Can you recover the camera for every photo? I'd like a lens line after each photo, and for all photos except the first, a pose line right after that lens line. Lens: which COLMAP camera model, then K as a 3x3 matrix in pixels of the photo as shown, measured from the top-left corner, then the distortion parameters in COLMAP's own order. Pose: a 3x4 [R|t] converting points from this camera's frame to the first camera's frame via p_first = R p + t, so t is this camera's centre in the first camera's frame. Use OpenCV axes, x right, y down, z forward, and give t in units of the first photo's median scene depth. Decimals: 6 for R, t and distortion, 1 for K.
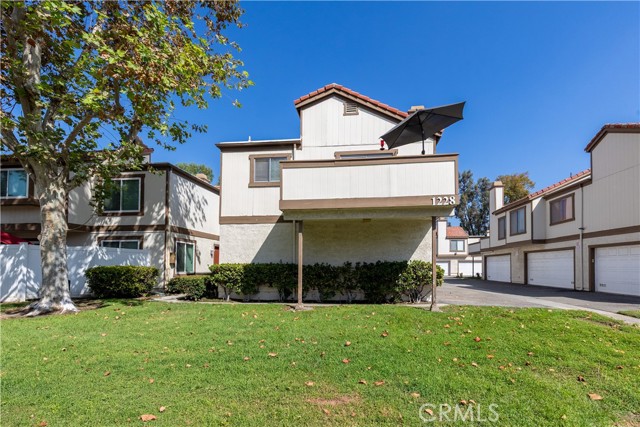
lens RADIAL K [[310.5, 0, 320.0], [0, 310.5, 212.6], [0, 0, 1]] dist [0.005215, -0.000307]
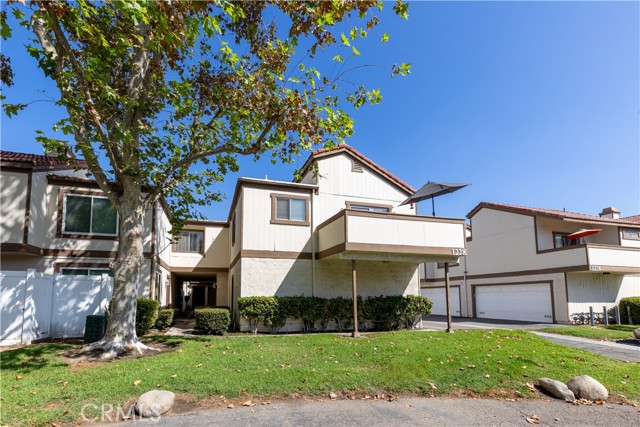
lens RADIAL K [[295.7, 0, 315.6], [0, 295.7, 224.5], [0, 0, 1]] dist [0.003378, 0.000762]
pose [[0.924598, 0.095415, 0.368803, -0.457725], [-0.067980, 0.993911, -0.086712, -0.000919], [-0.374831, 0.055102, 0.925454, 0.008550]]
